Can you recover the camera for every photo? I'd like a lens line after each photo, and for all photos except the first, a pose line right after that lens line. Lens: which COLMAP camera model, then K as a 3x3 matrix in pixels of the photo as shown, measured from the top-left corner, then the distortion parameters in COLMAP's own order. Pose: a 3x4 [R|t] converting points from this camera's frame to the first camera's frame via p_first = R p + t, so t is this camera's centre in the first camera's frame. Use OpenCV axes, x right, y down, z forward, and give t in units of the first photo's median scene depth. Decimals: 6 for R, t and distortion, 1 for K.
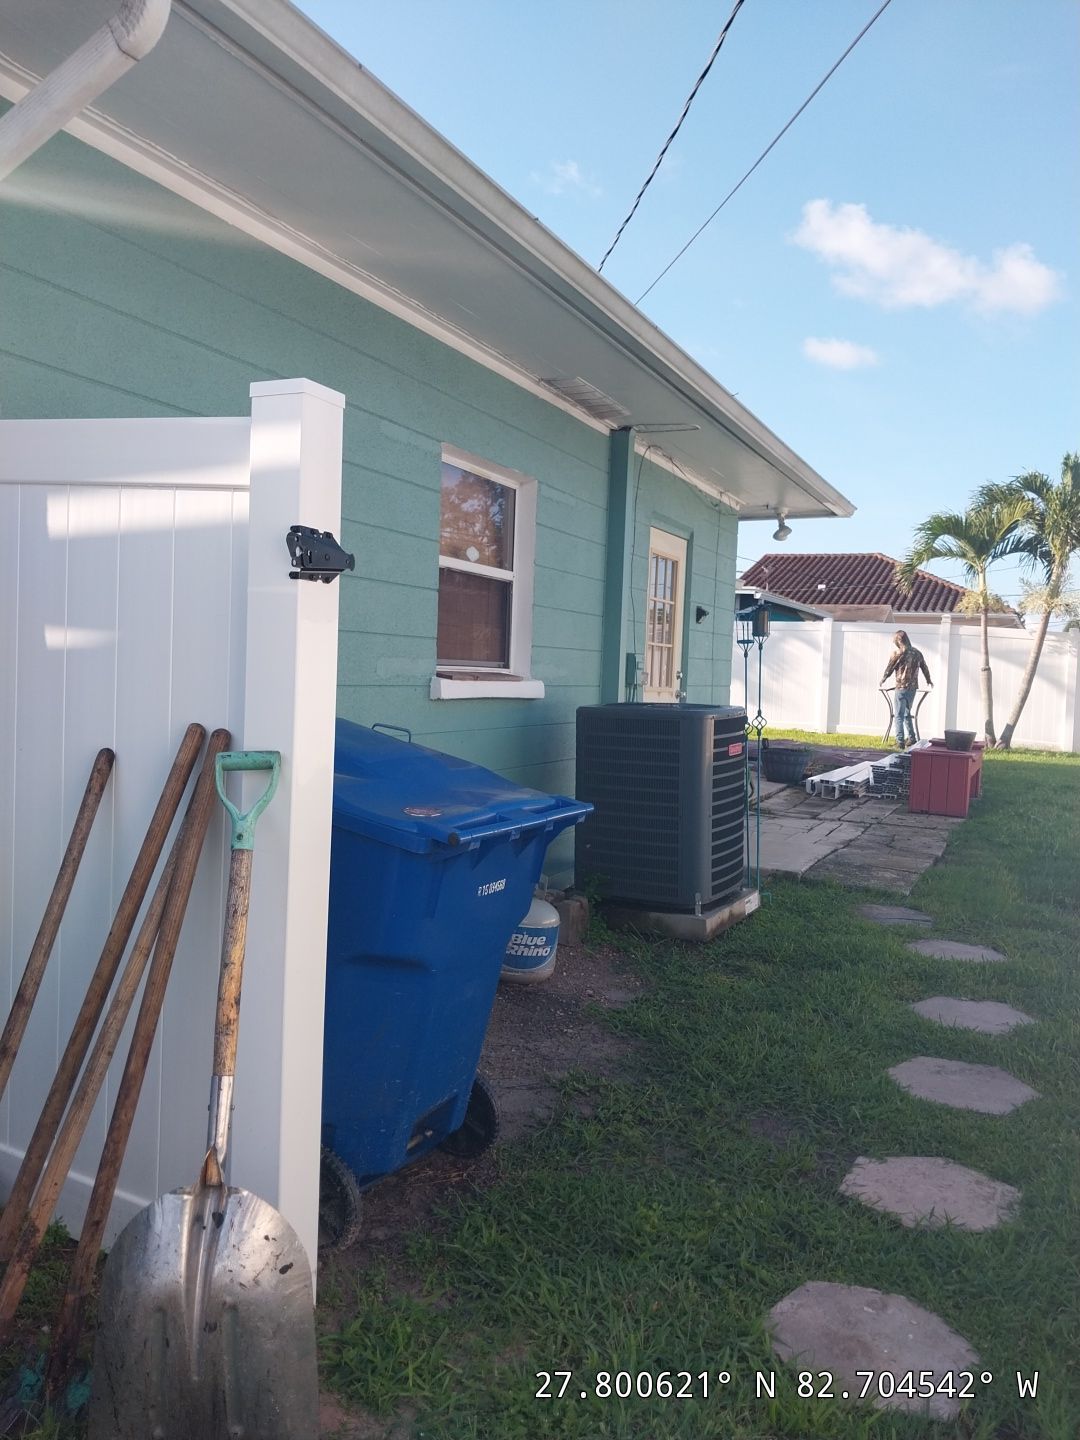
lens RADIAL K [[1103.3, 0, 514.5], [0, 1103.3, 743.6], [0, 0, 1]] dist [0.029415, -0.067435]
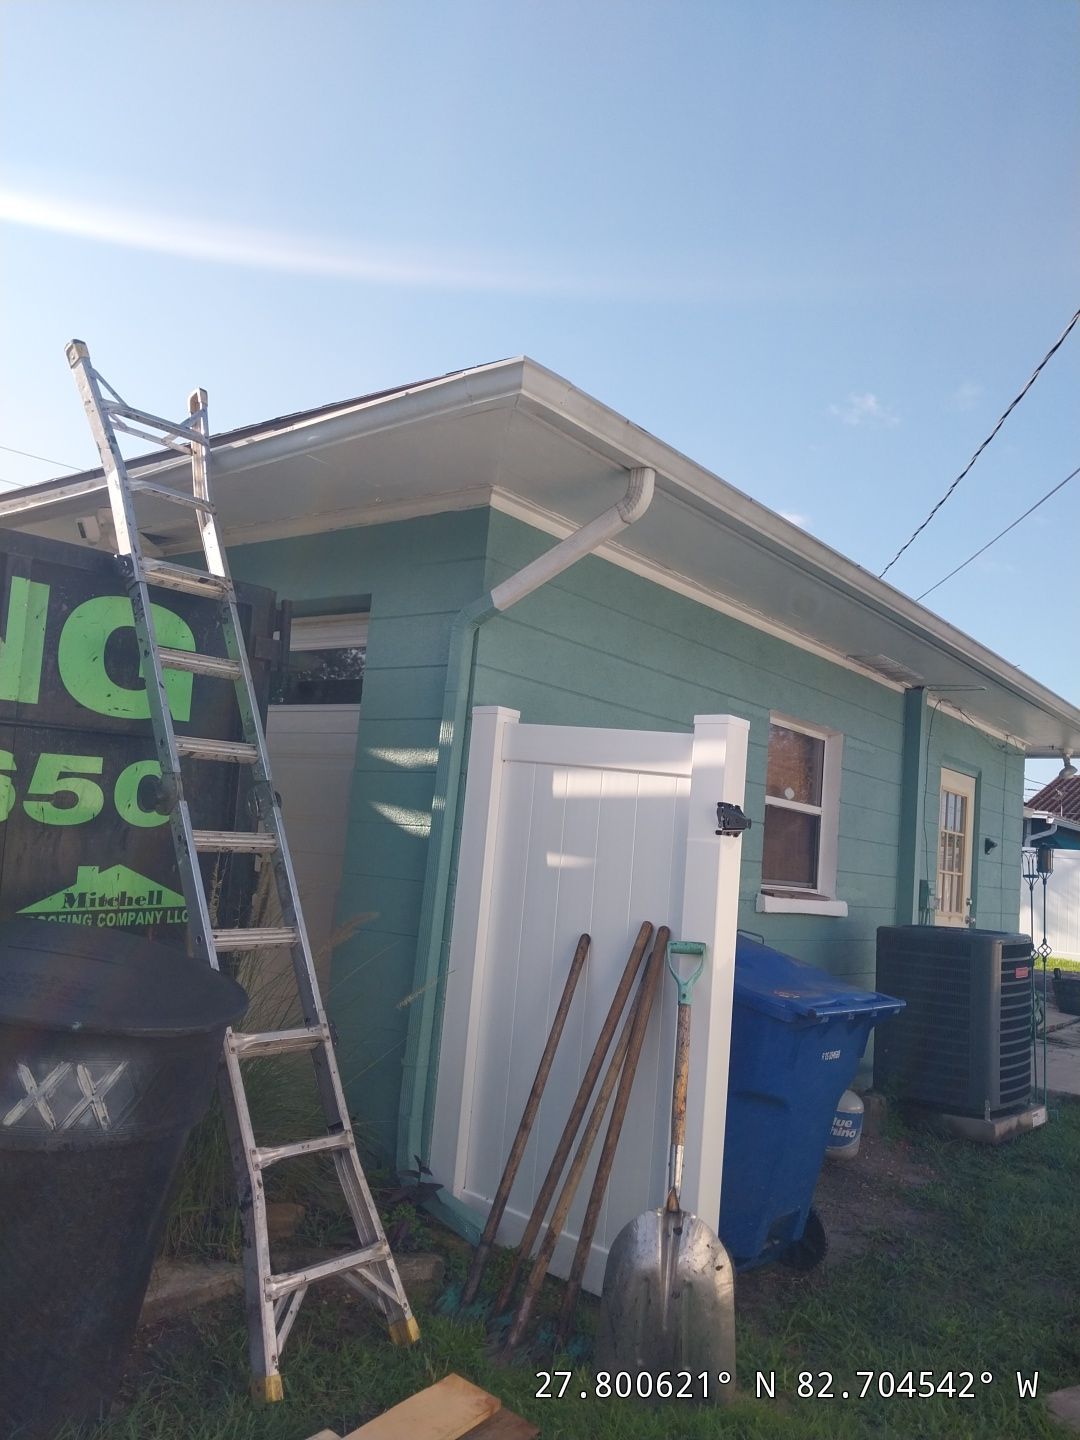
lens RADIAL K [[1116.2, 0, 527.4], [0, 1116.2, 720.9], [0, 0, 1]] dist [0.009027, -0.049657]
pose [[0.974244, 0.025671, -0.224031, -0.052425], [-0.069990, 0.978857, -0.192199, 0.009228], [0.214360, 0.202929, 0.955442, -0.300591]]
